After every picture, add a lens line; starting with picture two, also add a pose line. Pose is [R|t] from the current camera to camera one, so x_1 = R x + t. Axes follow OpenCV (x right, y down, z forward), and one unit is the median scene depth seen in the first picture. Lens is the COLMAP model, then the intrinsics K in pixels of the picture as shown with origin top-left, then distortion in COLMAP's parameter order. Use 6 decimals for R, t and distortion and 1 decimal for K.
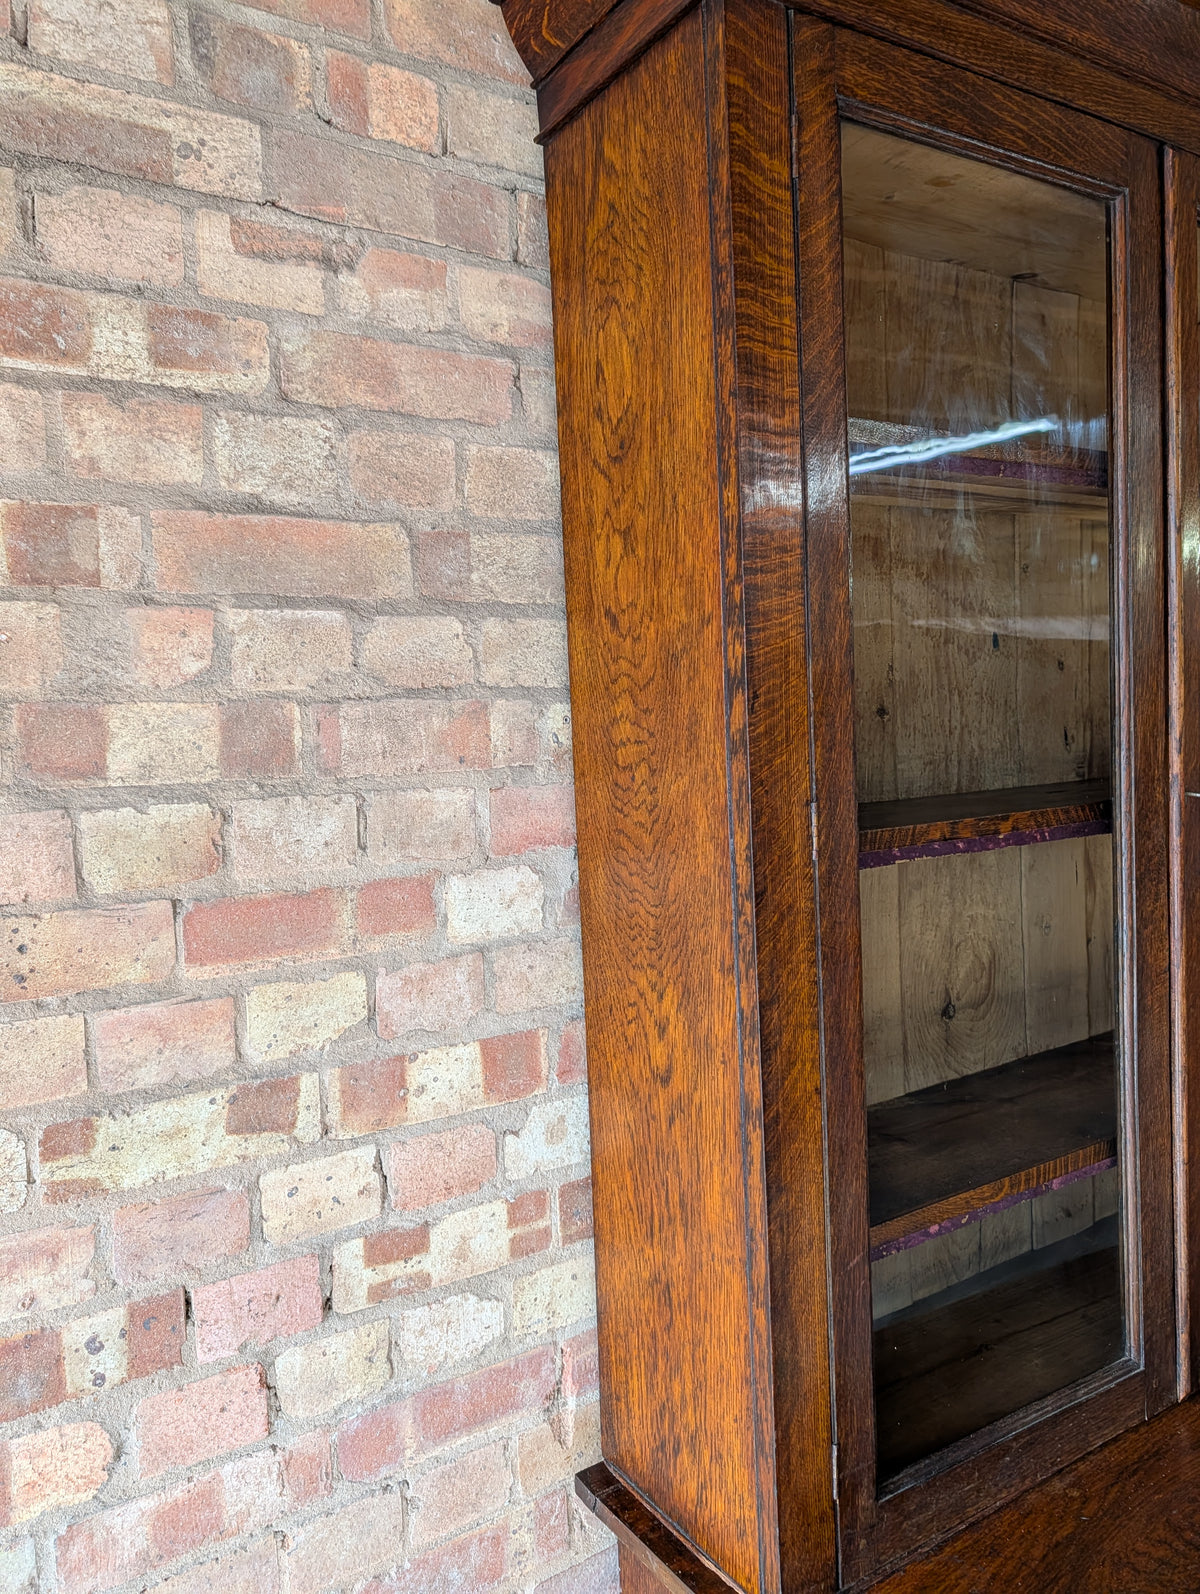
lens RADIAL K [[1164.7, 0, 592.0], [0, 1164.7, 787.4], [0, 0, 1]] dist [0.009872, -0.012851]
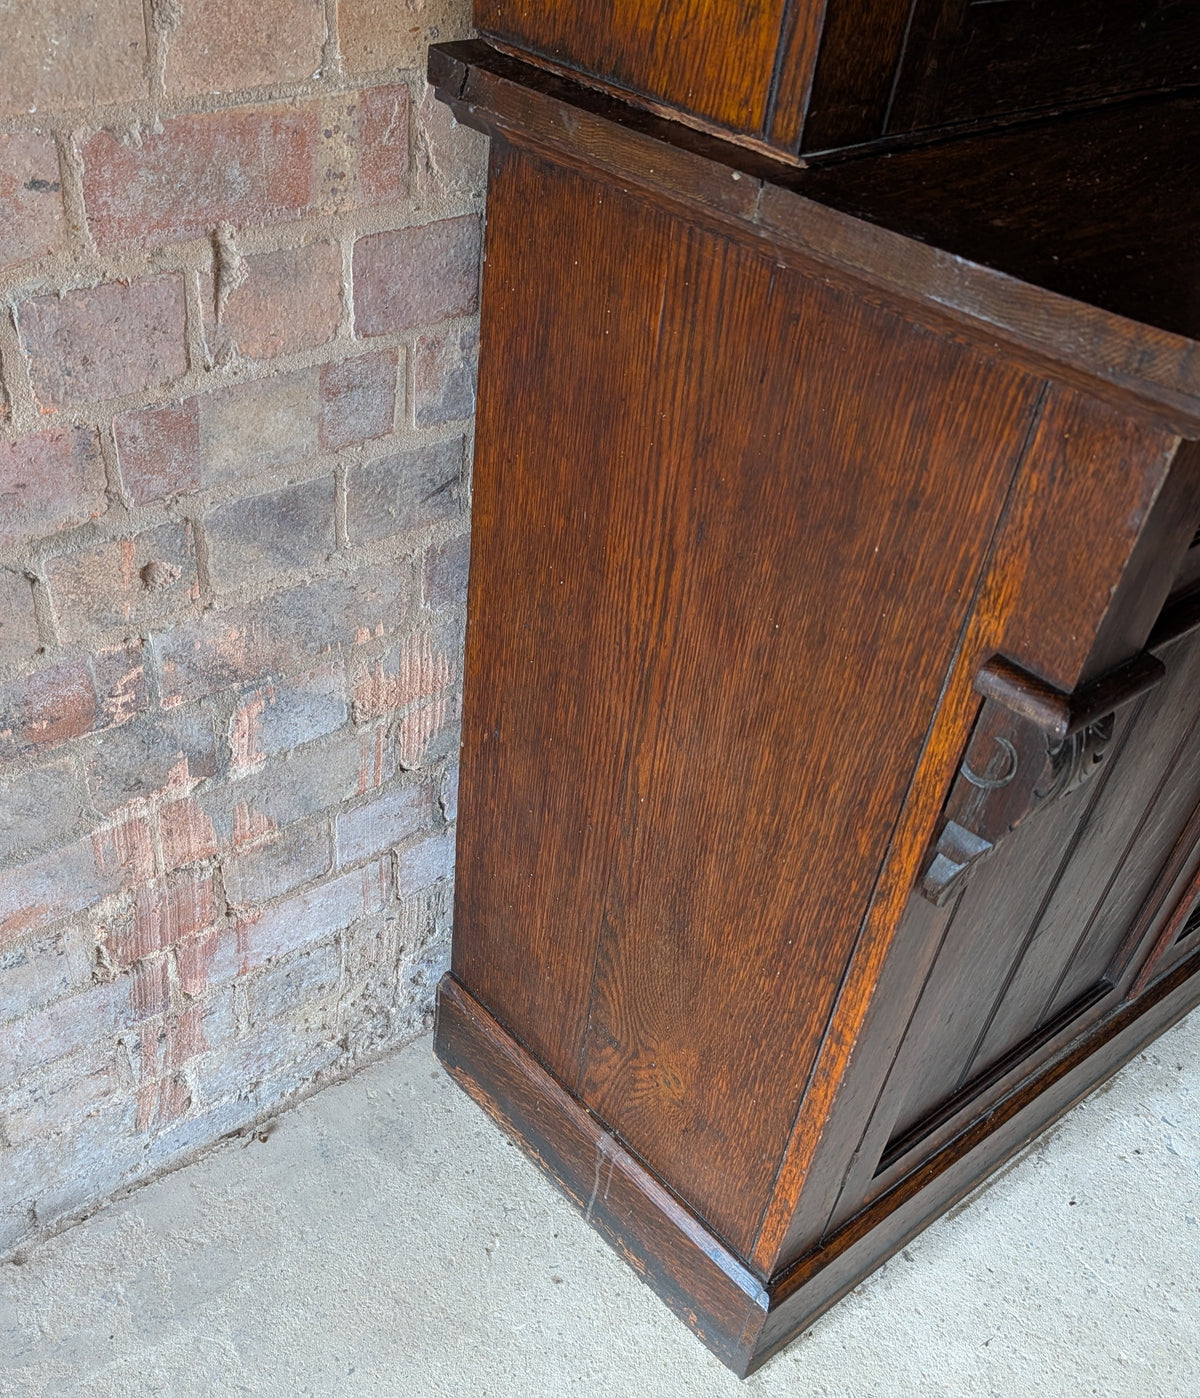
lens RADIAL K [[1365.8, 0, 501.0], [0, 1365.8, 919.1], [0, 0, 1]] dist [0.000146, 0.000000]
pose [[0.989008, 0.007322, 0.147683, -0.085328], [-0.102900, 0.751330, 0.651855, 0.502580], [-0.106186, -0.659886, 0.743824, 0.187134]]
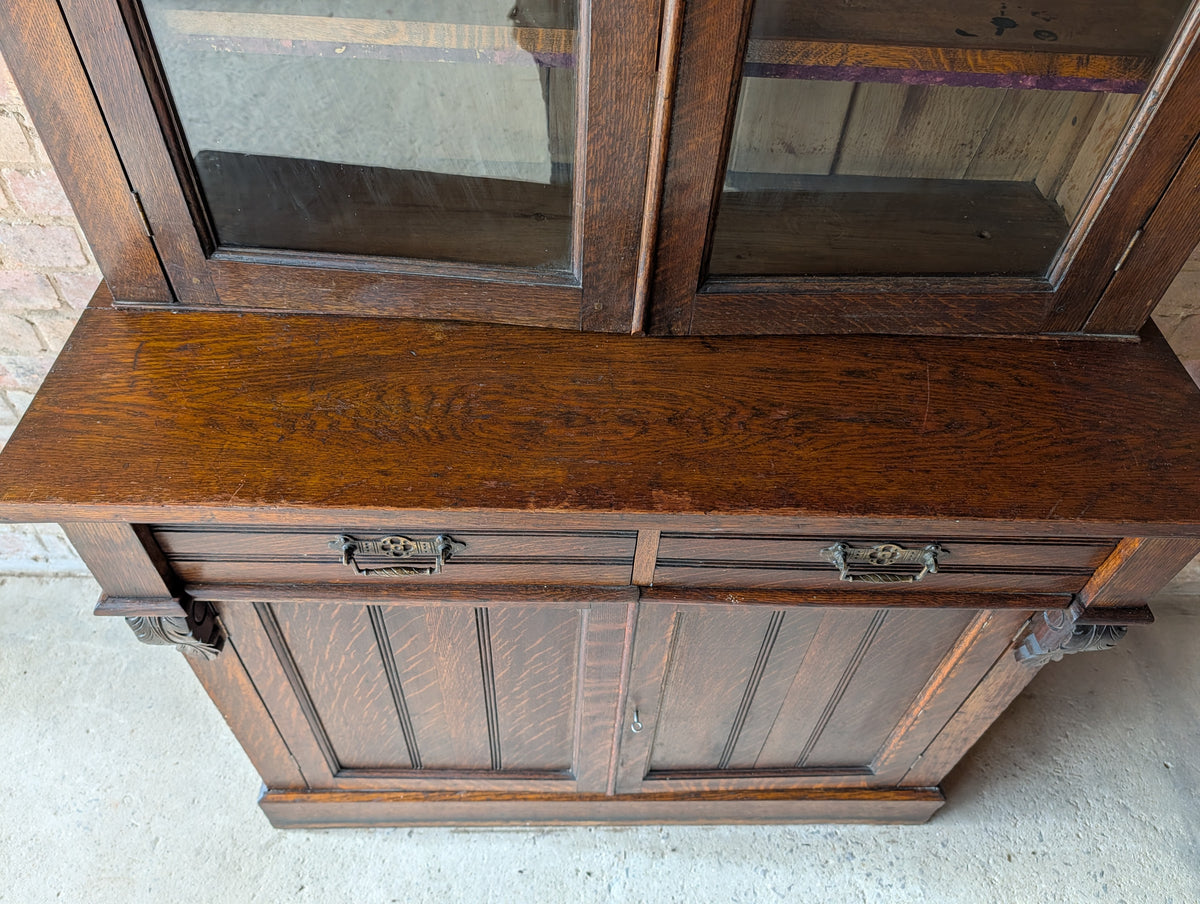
lens RADIAL K [[876.8, 0, 597.7], [0, 876.8, 474.8], [0, 0, 1]] dist [0.009872, -0.012851]
pose [[0.843044, 0.458439, -0.281266, 0.853067], [-0.116629, 0.666328, 0.736482, 0.069301], [0.525047, -0.588083, 0.615211, 0.507338]]
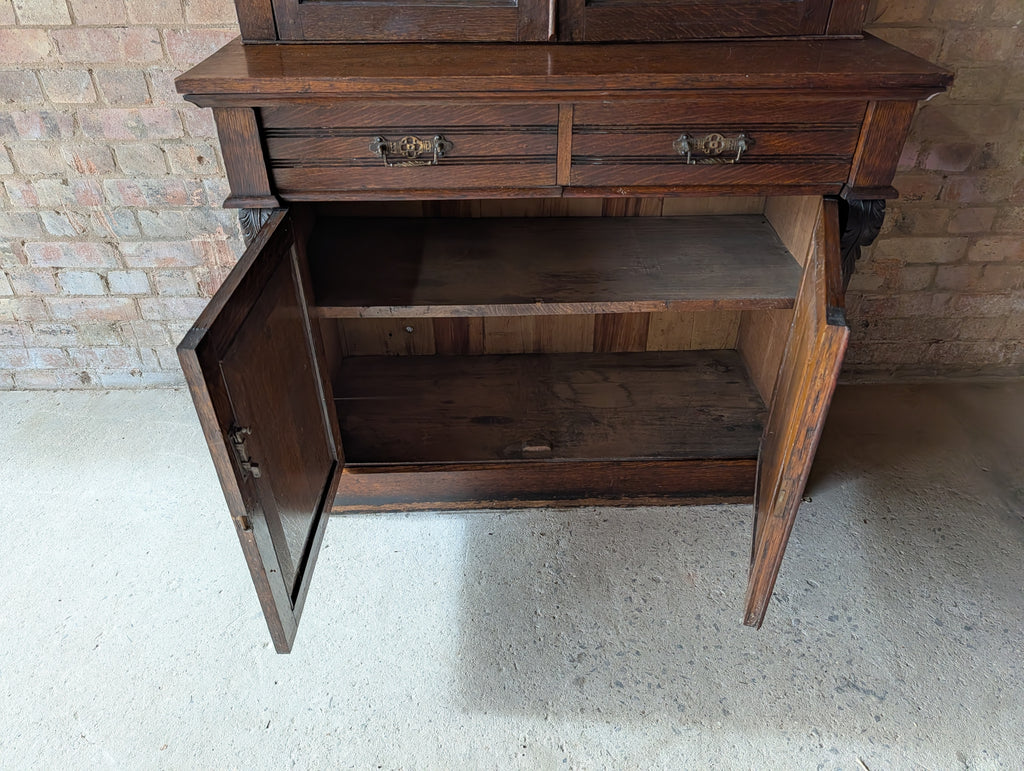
lens RADIAL K [[748.2, 0, 510.8], [0, 748.2, 394.6], [0, 0, 1]] dist [0.009872, -0.012851]
pose [[0.848625, 0.344173, -0.401723, 1.207595], [-0.062196, 0.819056, 0.570332, 0.383166], [0.525326, -0.459012, 0.716478, -0.029408]]
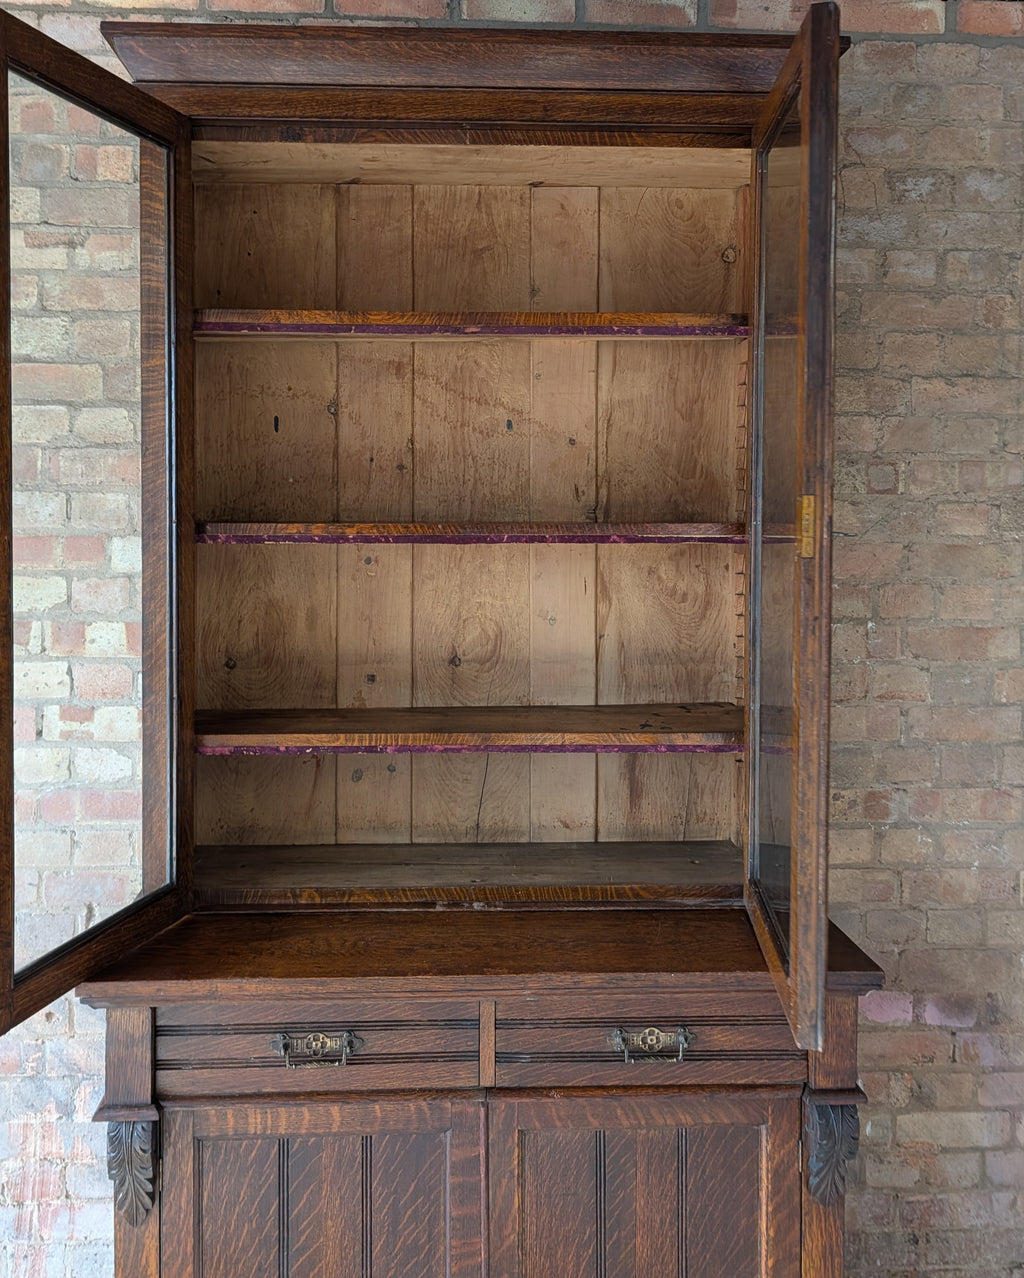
lens RADIAL K [[1100.8, 0, 458.6], [0, 1100.8, 519.4], [0, 0, 1]] dist [0.027011, -0.019312]
pose [[0.861768, 0.057158, -0.504072, 1.379658], [-0.071266, 0.997419, -0.008738, 0.020334], [0.502272, 0.043453, 0.863617, -0.358752]]
